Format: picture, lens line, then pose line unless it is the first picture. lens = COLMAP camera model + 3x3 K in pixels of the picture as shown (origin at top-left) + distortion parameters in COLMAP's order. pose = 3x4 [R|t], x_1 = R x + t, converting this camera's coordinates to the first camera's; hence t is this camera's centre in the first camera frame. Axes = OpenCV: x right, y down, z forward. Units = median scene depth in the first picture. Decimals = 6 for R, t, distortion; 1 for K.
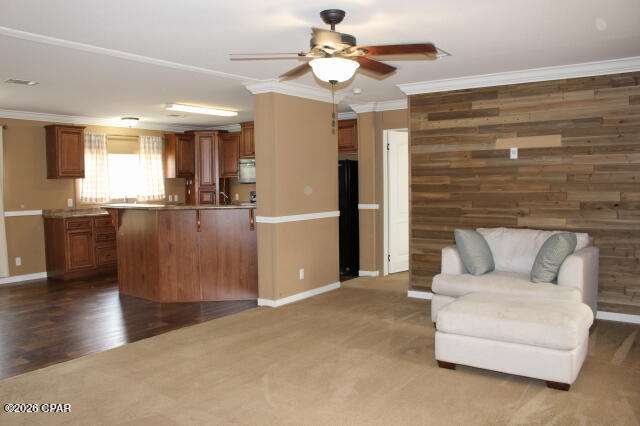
lens RADIAL K [[529.6, 0, 320.8], [0, 529.6, 213.2], [0, 0, 1]] dist [-0.154634, 0.127575]
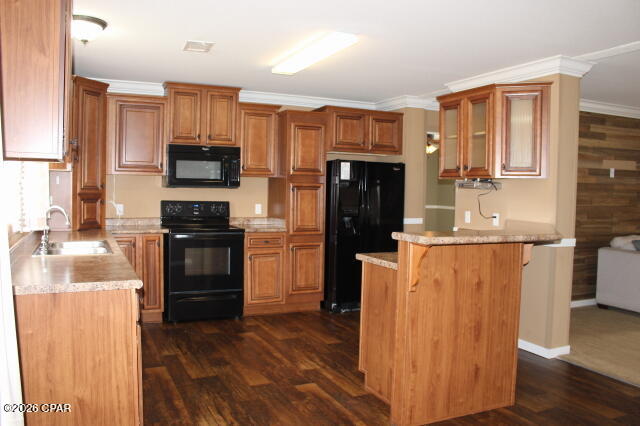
lens RADIAL K [[529.6, 0, 314.0], [0, 529.6, 216.8], [0, 0, 1]] dist [-0.154634, 0.127575]
pose [[0.472240, -0.028543, 0.881008, -0.986810], [0.026687, 0.999480, 0.018077, -0.053876], [-0.881066, 0.014975, 0.472756, 1.045291]]
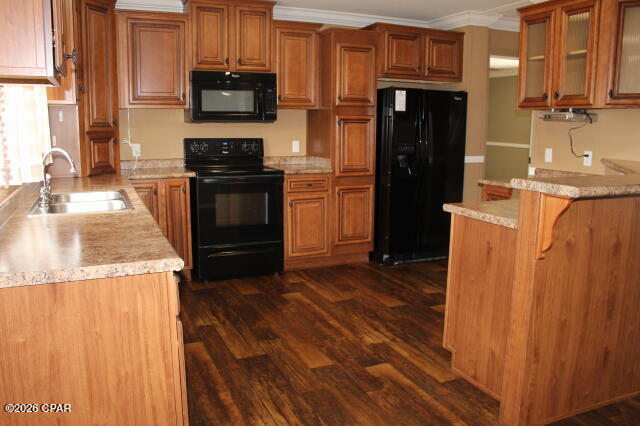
lens RADIAL K [[529.6, 0, 316.4], [0, 529.6, 216.7], [0, 0, 1]] dist [-0.154634, 0.127575]
pose [[0.488905, -0.138374, 0.861292, -0.887828], [0.037730, 0.989769, 0.137598, -0.057612], [-0.871521, -0.034775, 0.489124, 1.168081]]
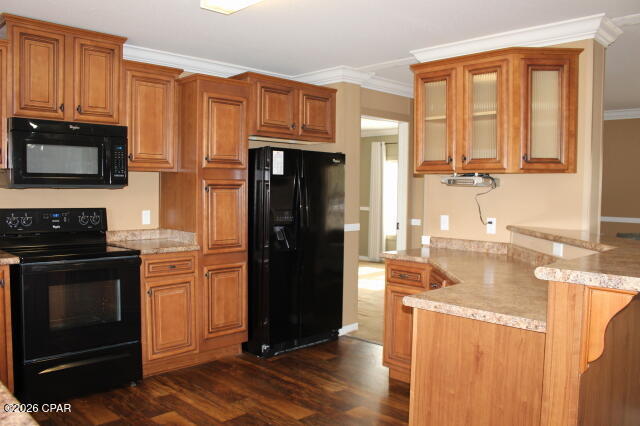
lens RADIAL K [[529.6, 0, 316.3], [0, 529.6, 216.9], [0, 0, 1]] dist [-0.154634, 0.127575]
pose [[0.147177, -0.042947, 0.988177, -0.780924], [0.042410, 0.998412, 0.037075, -0.072012], [-0.988201, 0.036452, 0.148764, 1.315479]]
